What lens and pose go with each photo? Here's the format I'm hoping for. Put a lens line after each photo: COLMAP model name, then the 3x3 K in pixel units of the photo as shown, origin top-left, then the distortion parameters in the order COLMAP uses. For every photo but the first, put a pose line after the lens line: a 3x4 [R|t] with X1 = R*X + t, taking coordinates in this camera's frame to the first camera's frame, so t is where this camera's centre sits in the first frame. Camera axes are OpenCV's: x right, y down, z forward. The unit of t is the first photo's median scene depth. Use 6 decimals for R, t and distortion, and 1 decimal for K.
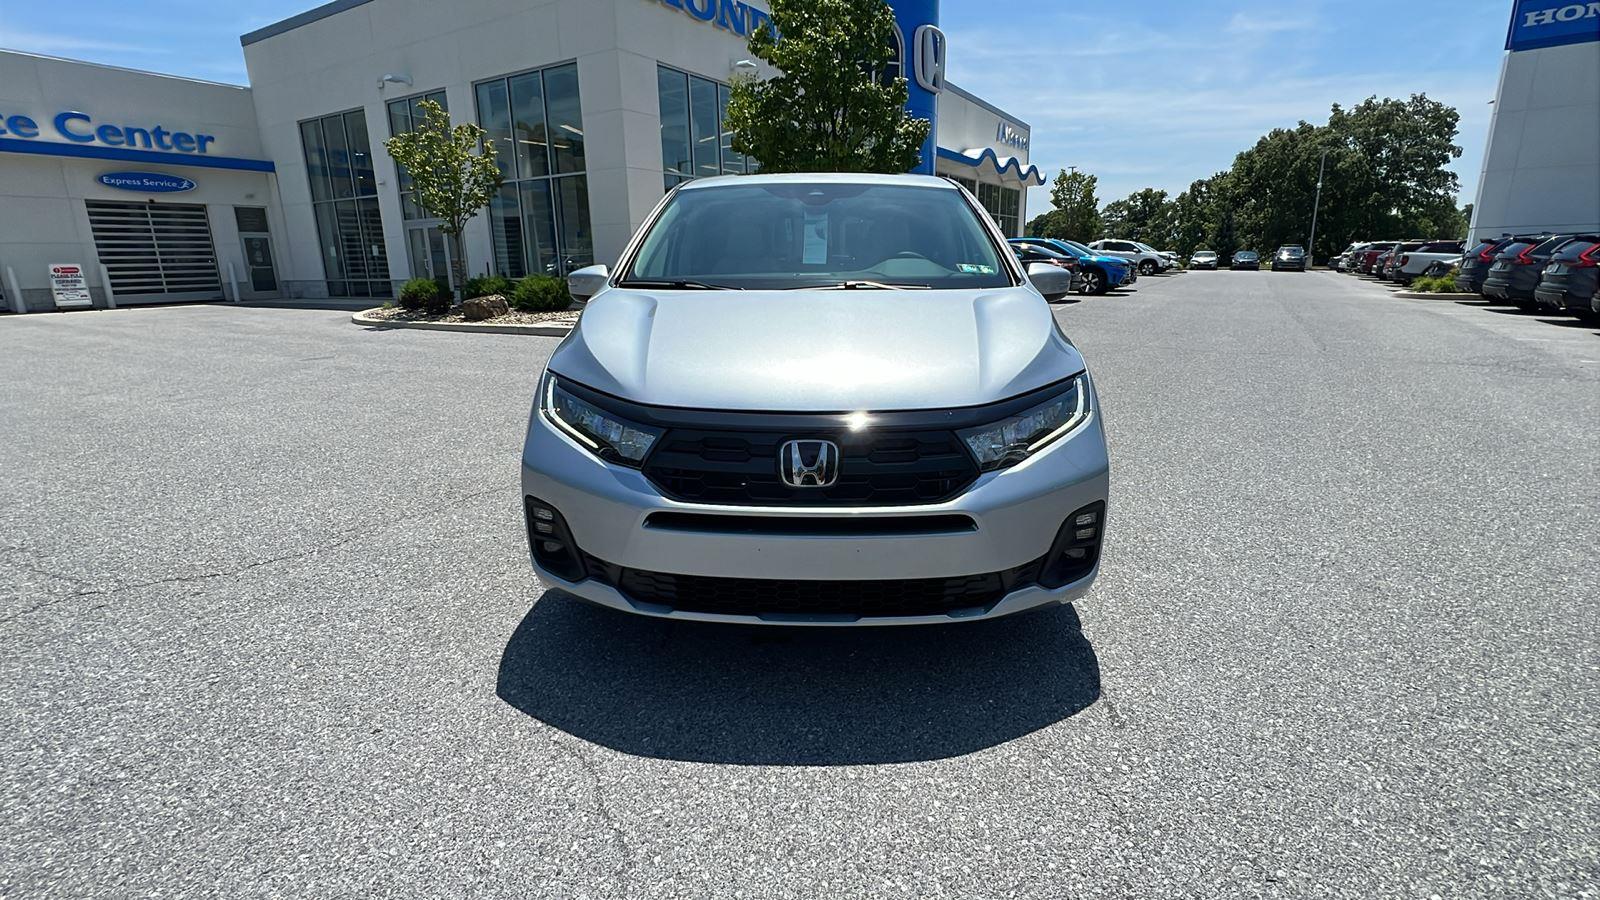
lens RADIAL K [[734.9, 0, 796.0], [0, 734.9, 445.9], [0, 0, 1]] dist [-0.002291, 0.000789]
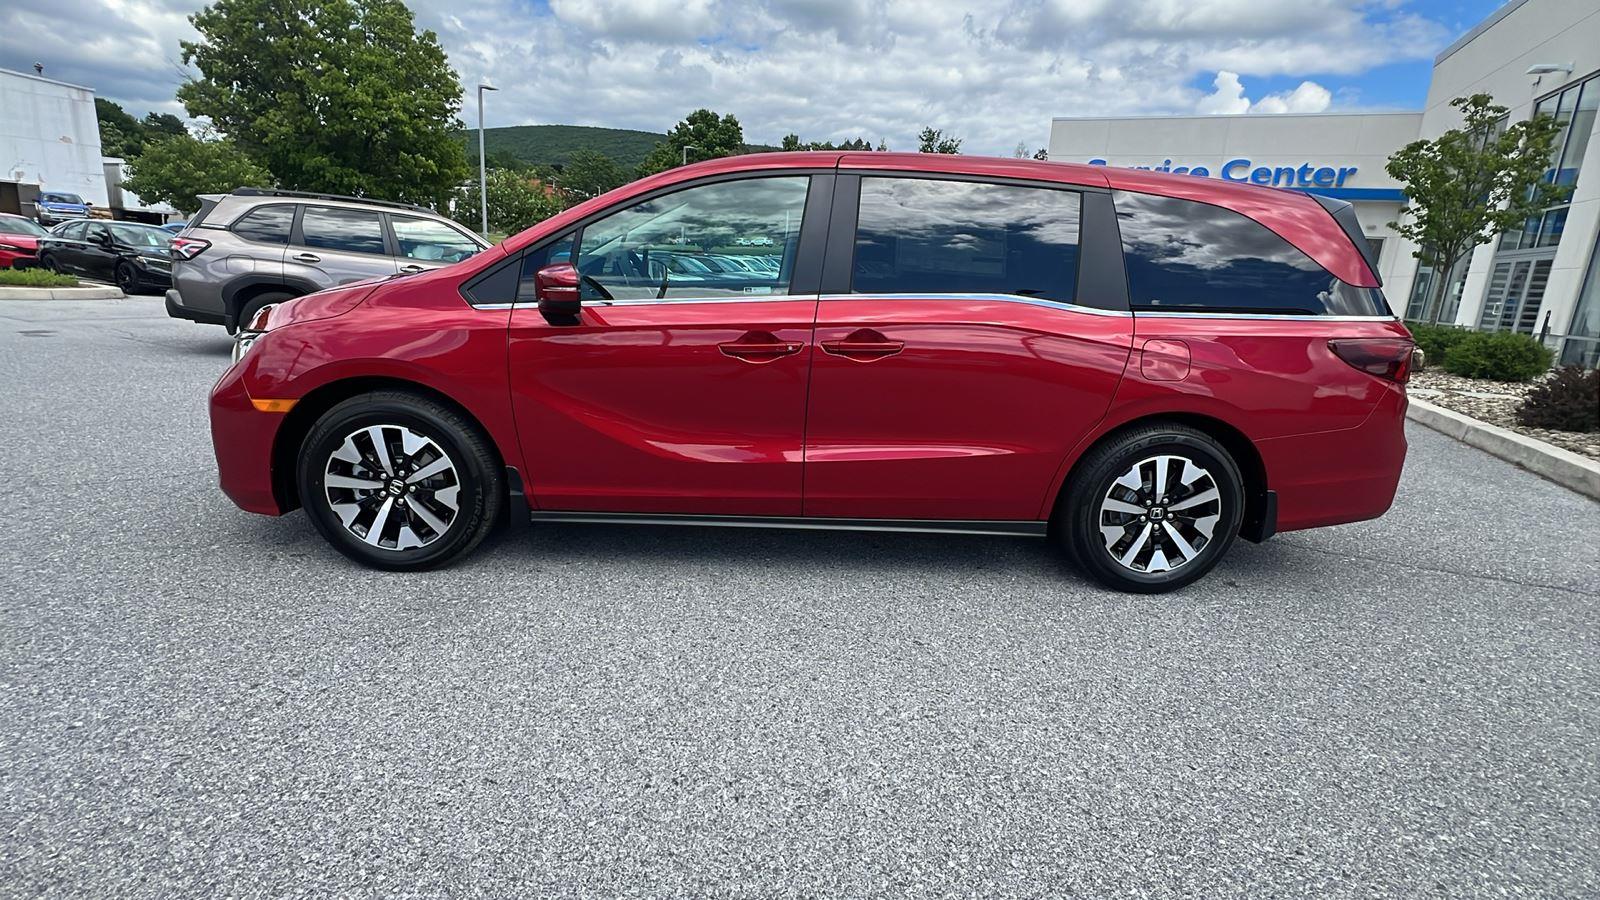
lens RADIAL K [[738.5, 0, 797.8], [0, 738.5, 446.1], [0, 0, 1]] dist [-0.001834, 0.000096]
pose [[0.133413, 0.258689, -0.956703, 0.171928], [-0.304824, 0.929248, 0.208758, -0.054364], [0.943018, 0.263775, 0.202828, 0.201049]]
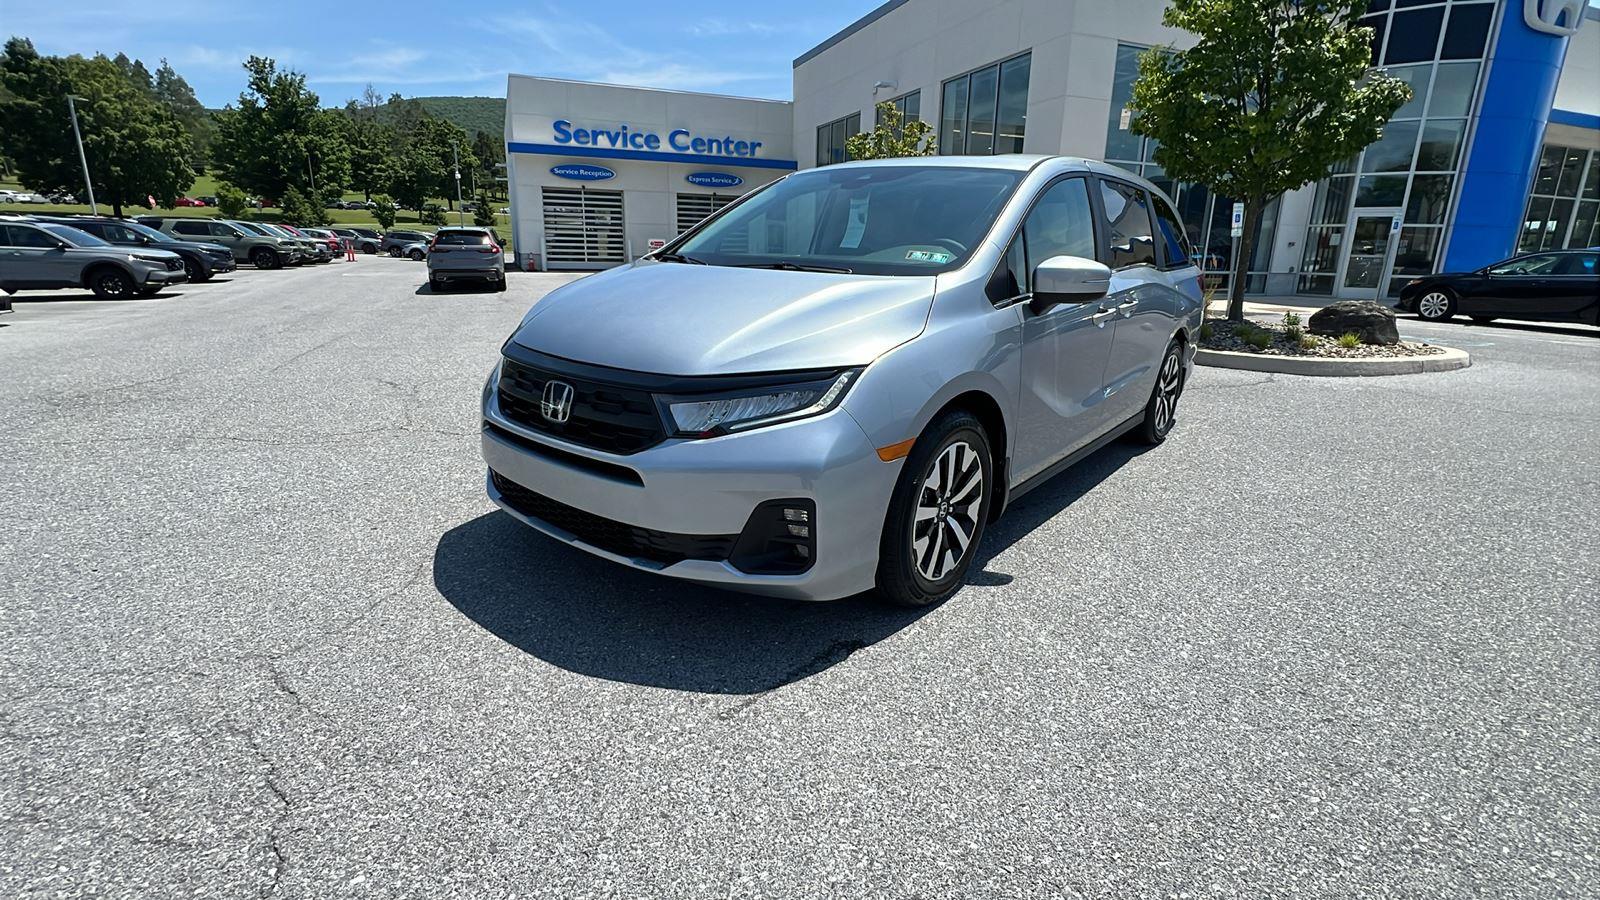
lens RADIAL K [[735.3, 0, 796.3], [0, 735.3, 446.3], [0, 0, 1]] dist [-0.001707, 0.000136]
pose [[0.795190, 0.191984, -0.575164, 0.099210], [-0.185992, 0.980055, 0.069992, -0.005838], [0.577130, 0.051319, 0.815038, 0.023322]]
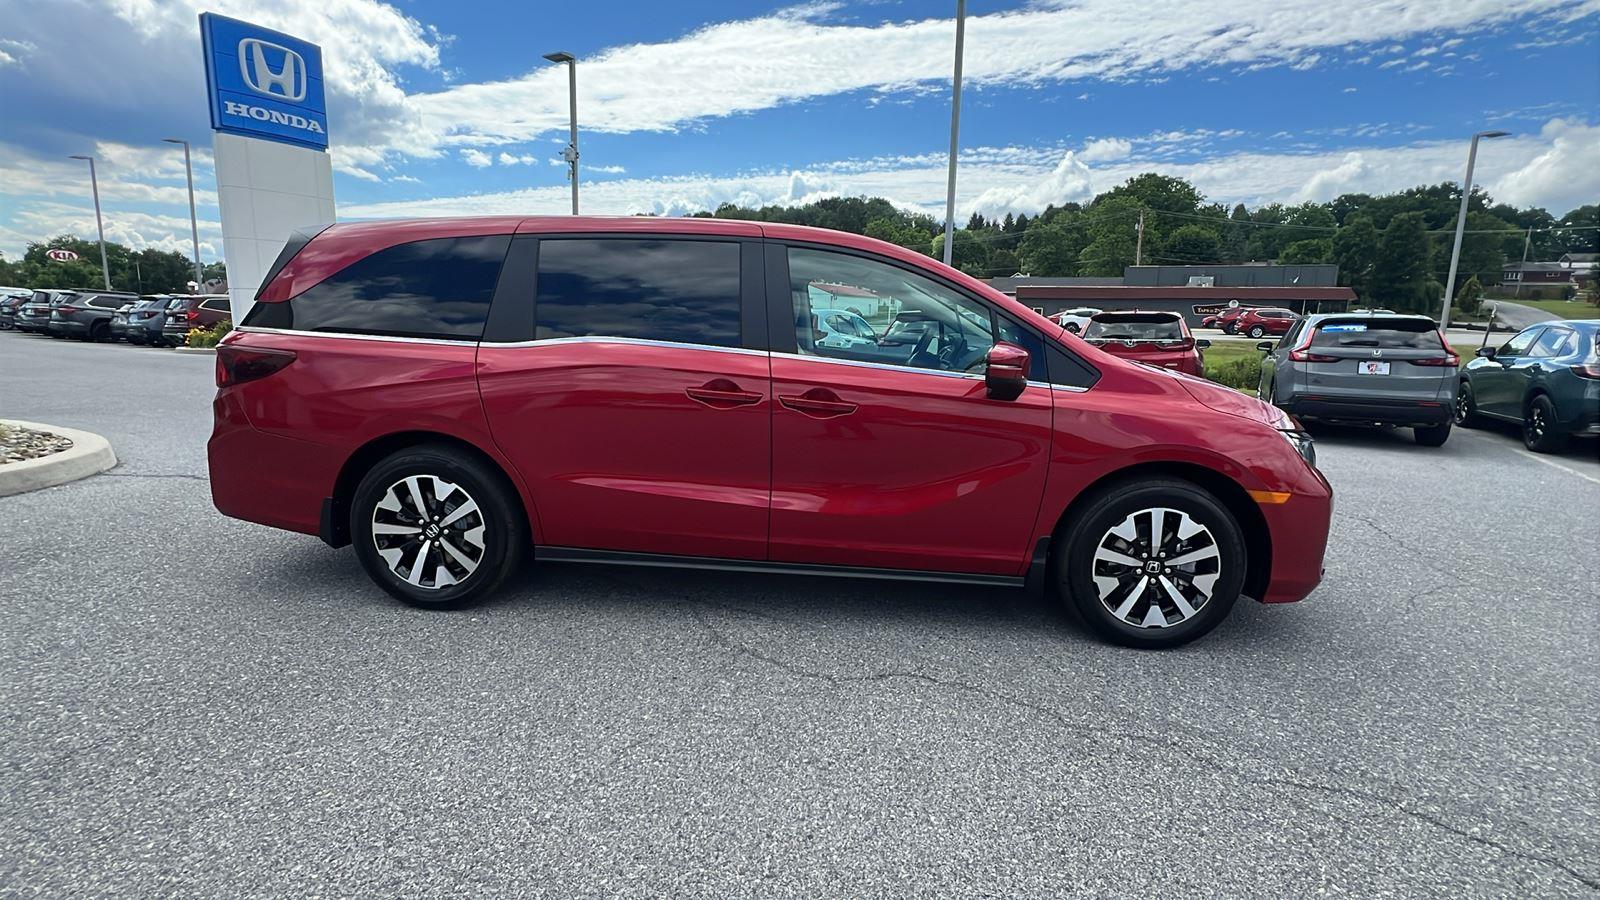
lens RADIAL K [[735.9, 0, 795.5], [0, 735.9, 447.1], [0, 0, 1]] dist [-0.002475, 0.000057]
pose [[-0.022757, -0.158948, 0.987025, -0.193665], [0.225273, 0.961074, 0.159963, -0.058257], [-0.974030, 0.225990, 0.013936, 0.227949]]
